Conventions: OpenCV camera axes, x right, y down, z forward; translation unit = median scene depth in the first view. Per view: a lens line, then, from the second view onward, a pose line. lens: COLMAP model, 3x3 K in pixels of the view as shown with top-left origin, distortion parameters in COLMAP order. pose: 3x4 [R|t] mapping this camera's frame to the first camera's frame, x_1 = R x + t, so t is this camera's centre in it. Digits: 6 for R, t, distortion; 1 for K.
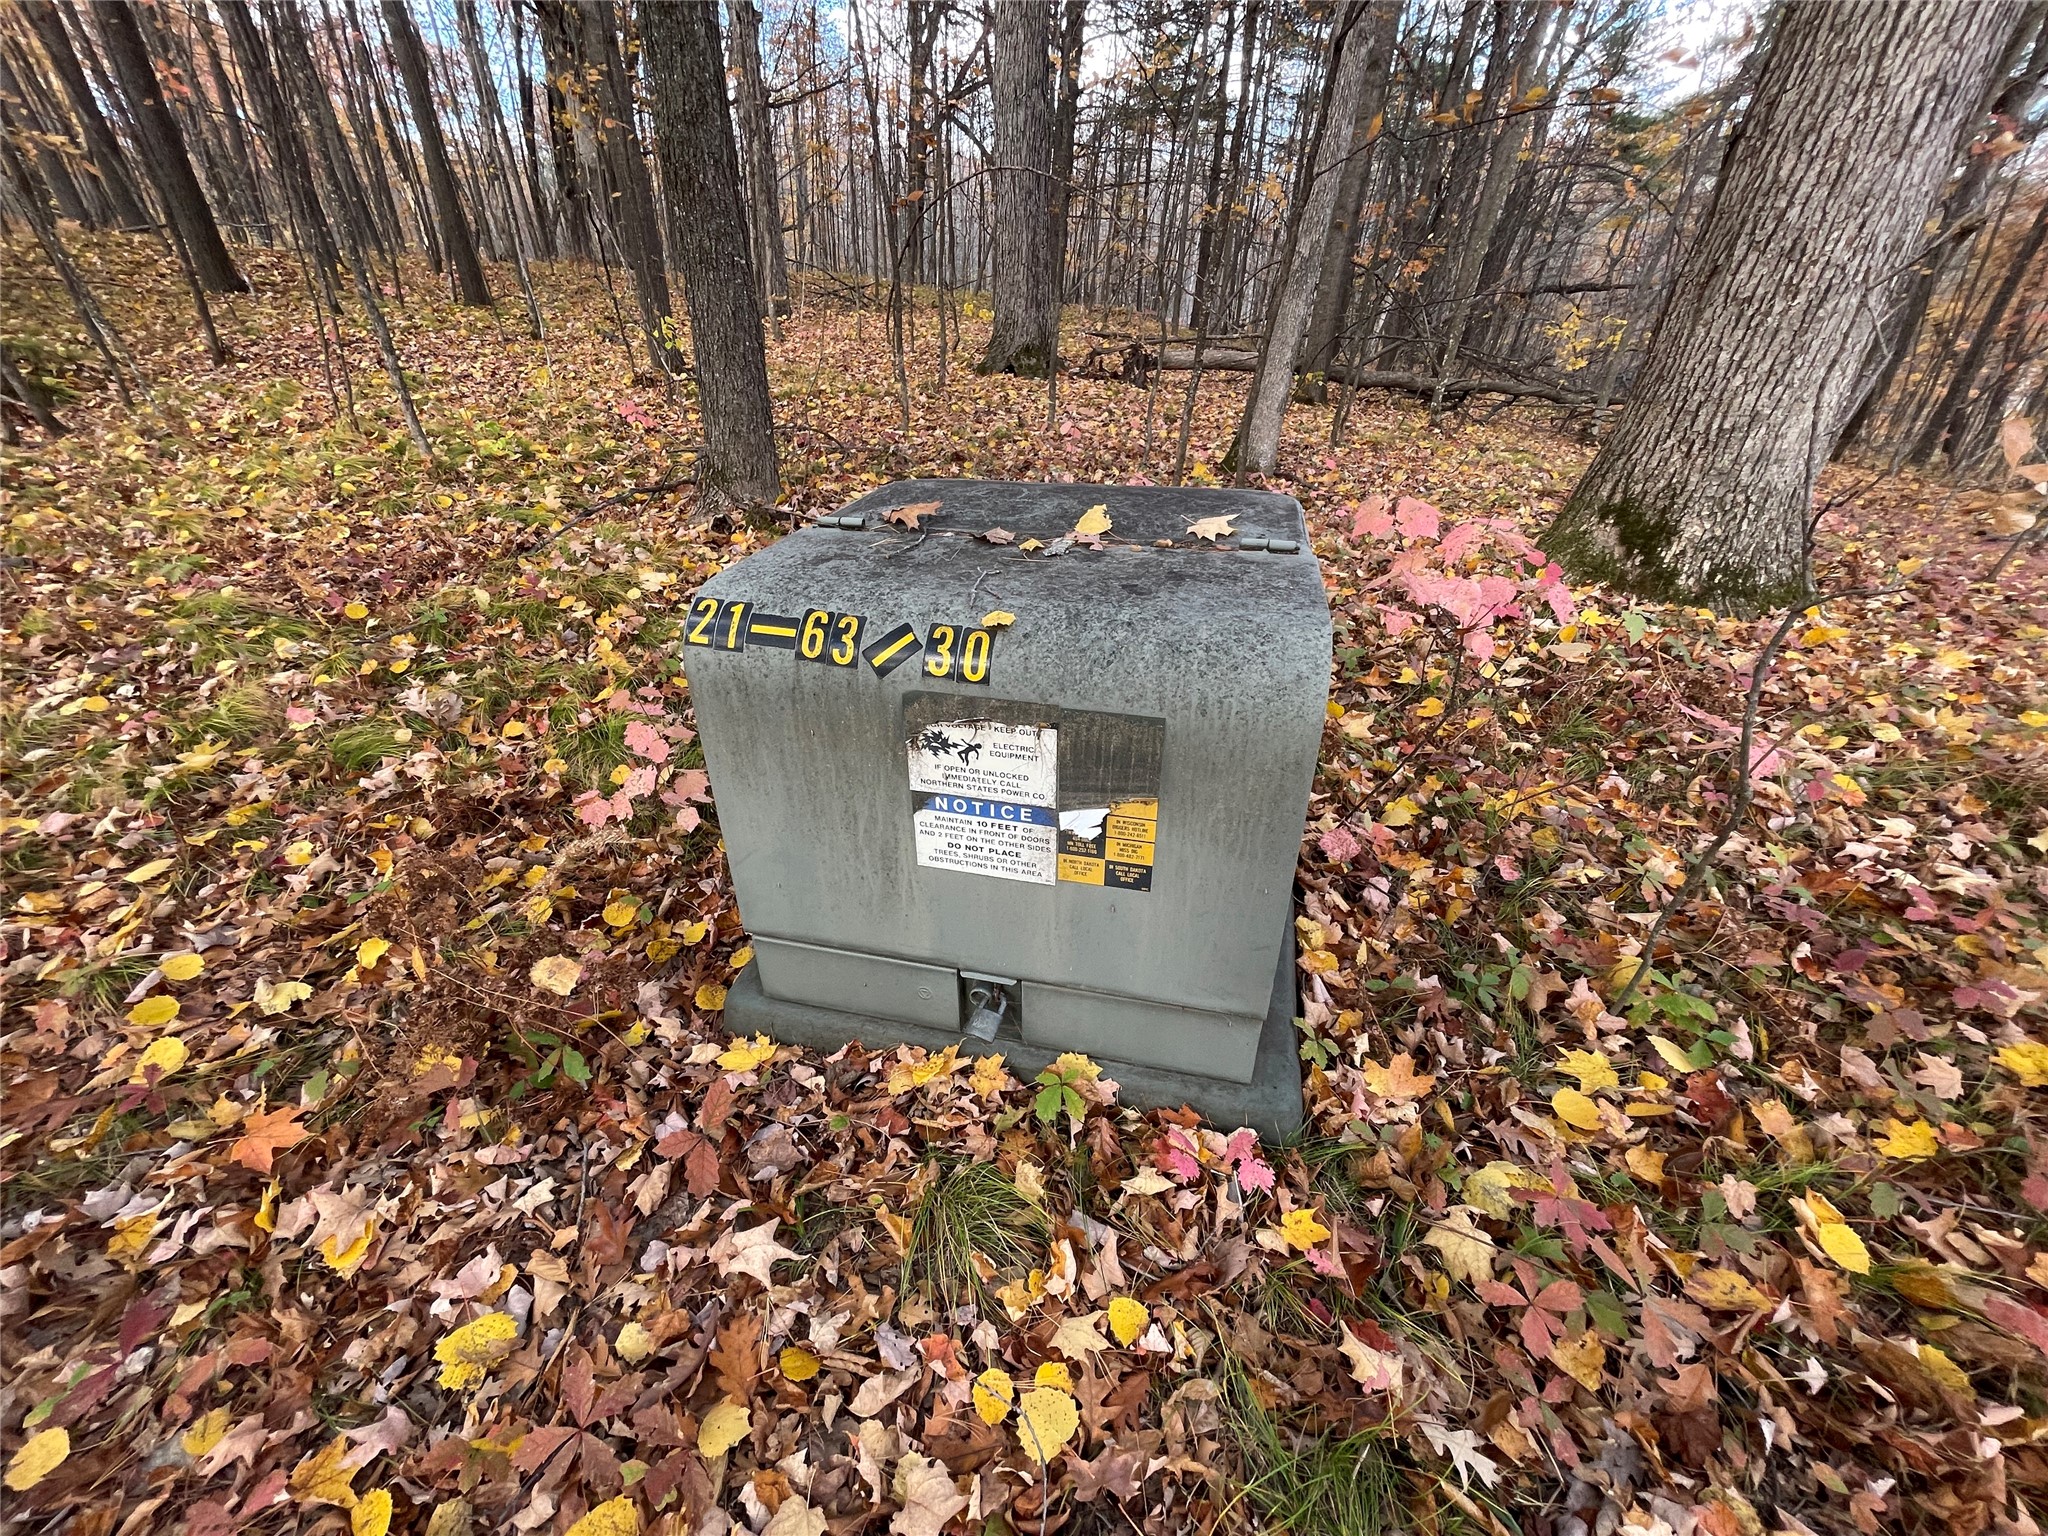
lens RADIAL K [[828.3, 0, 1007.7], [0, 828.3, 767.4], [0, 0, 1]] dist [0.001243, -0.000166]
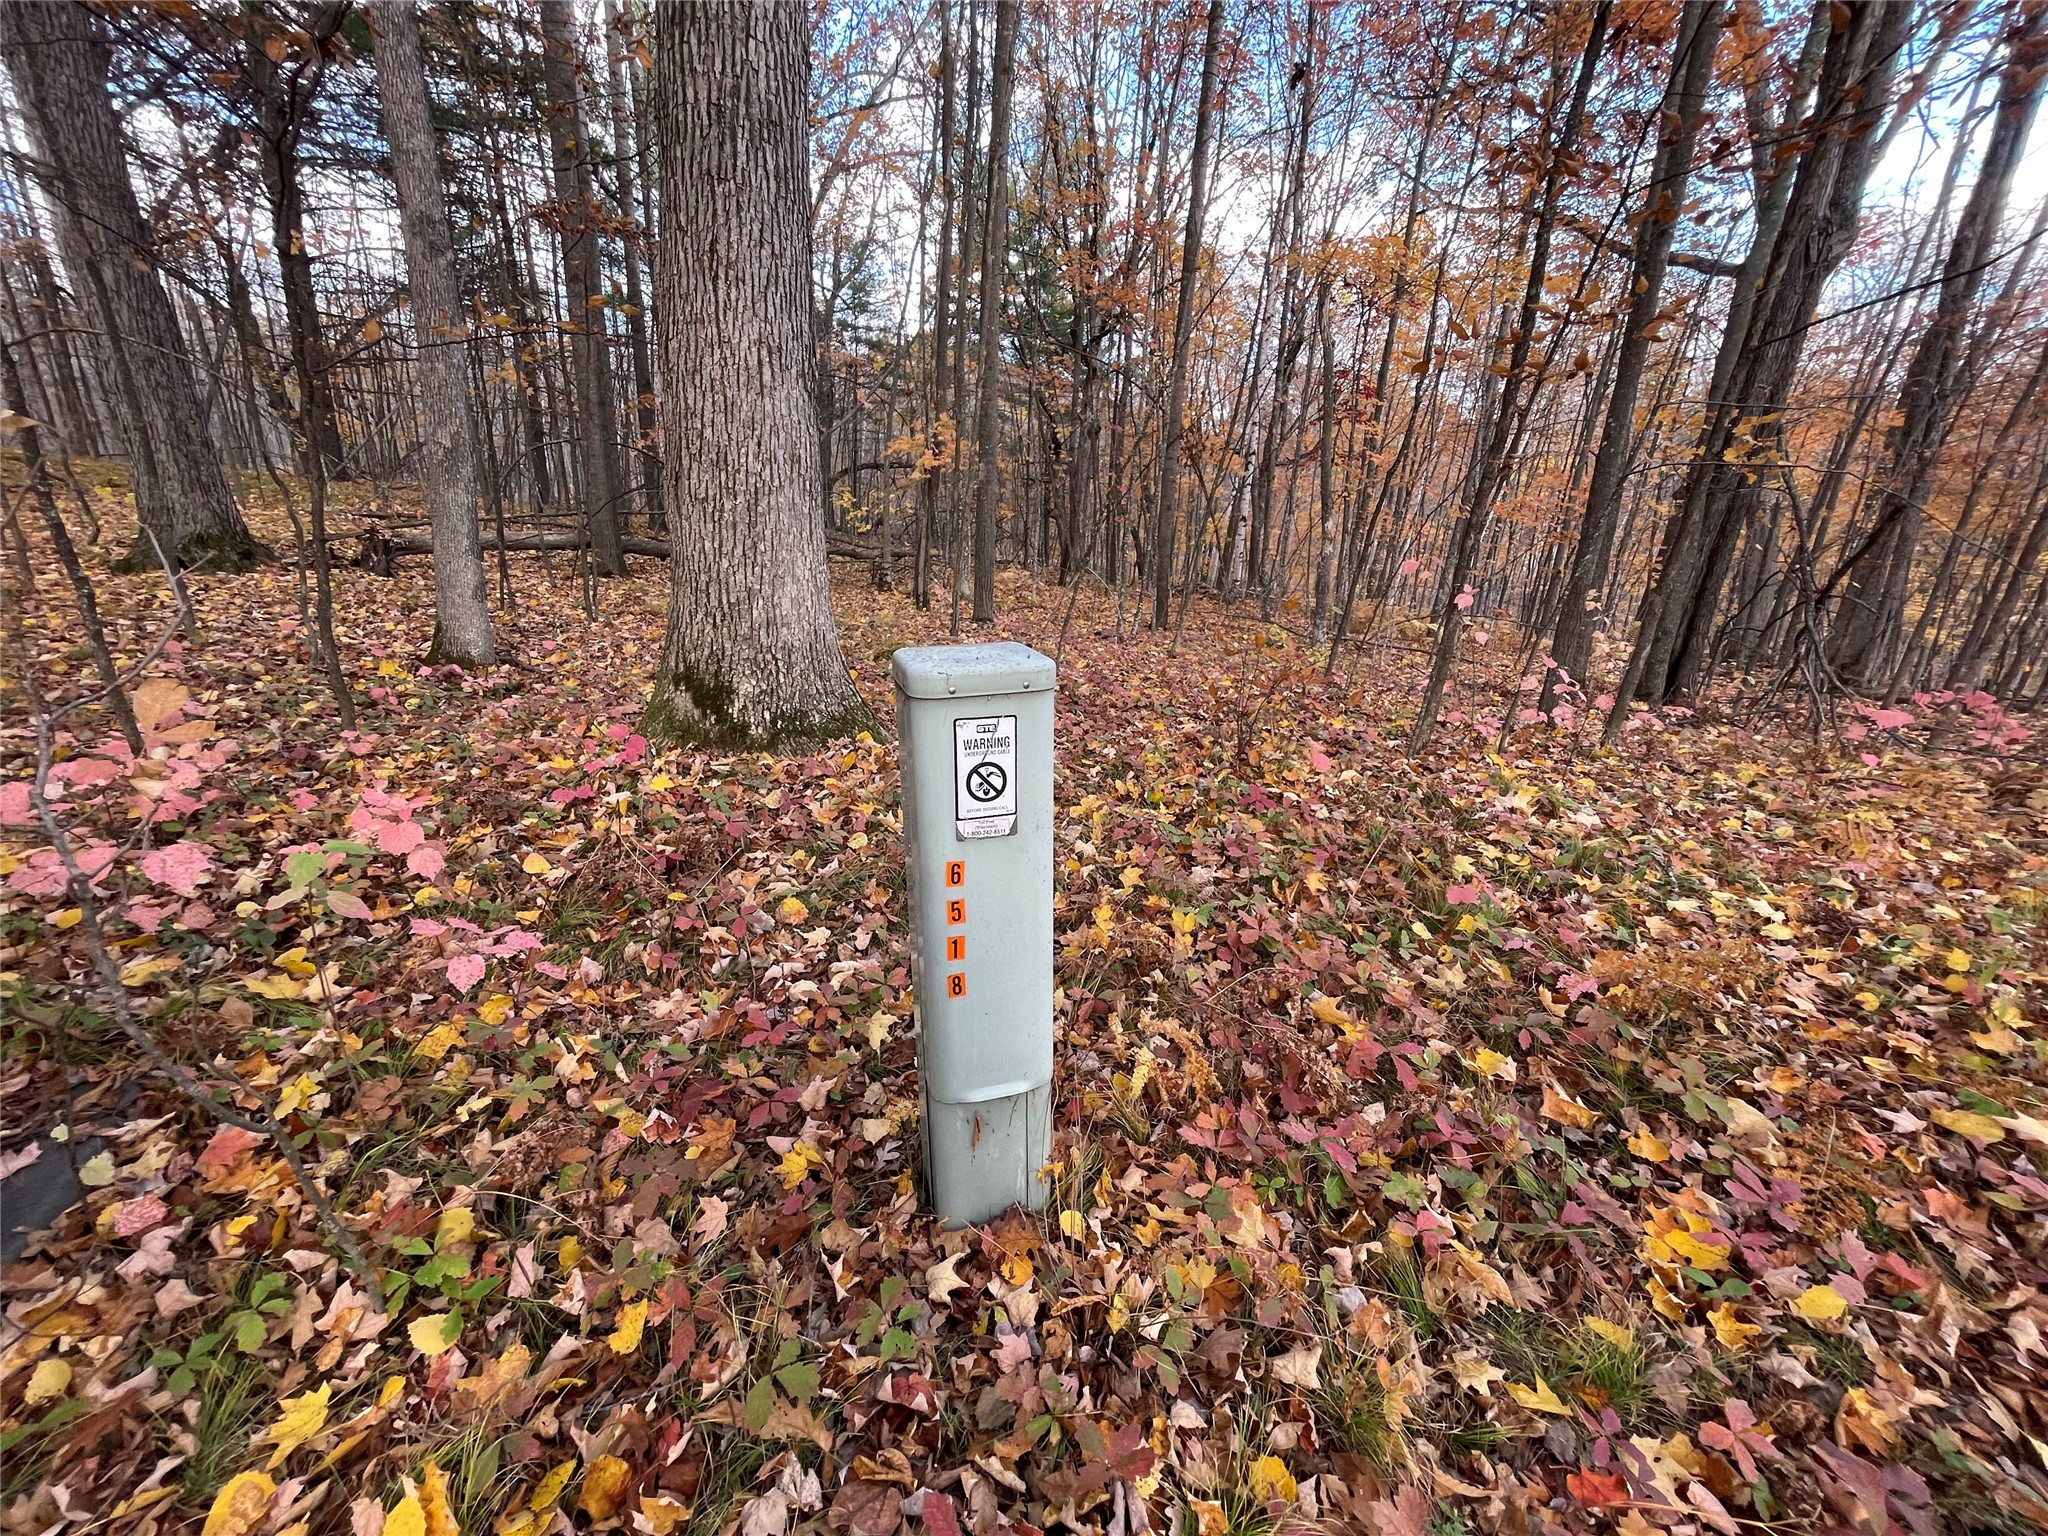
lens RADIAL K [[828.3, 0, 1026.3], [0, 828.3, 769.8], [0, 0, 1]] dist [0.001243, -0.000166]
pose [[0.783975, -0.208051, 0.584891, 0.332832], [0.303833, 0.950205, -0.069254, 0.009918], [-0.541358, 0.232002, 0.808150, -0.065157]]
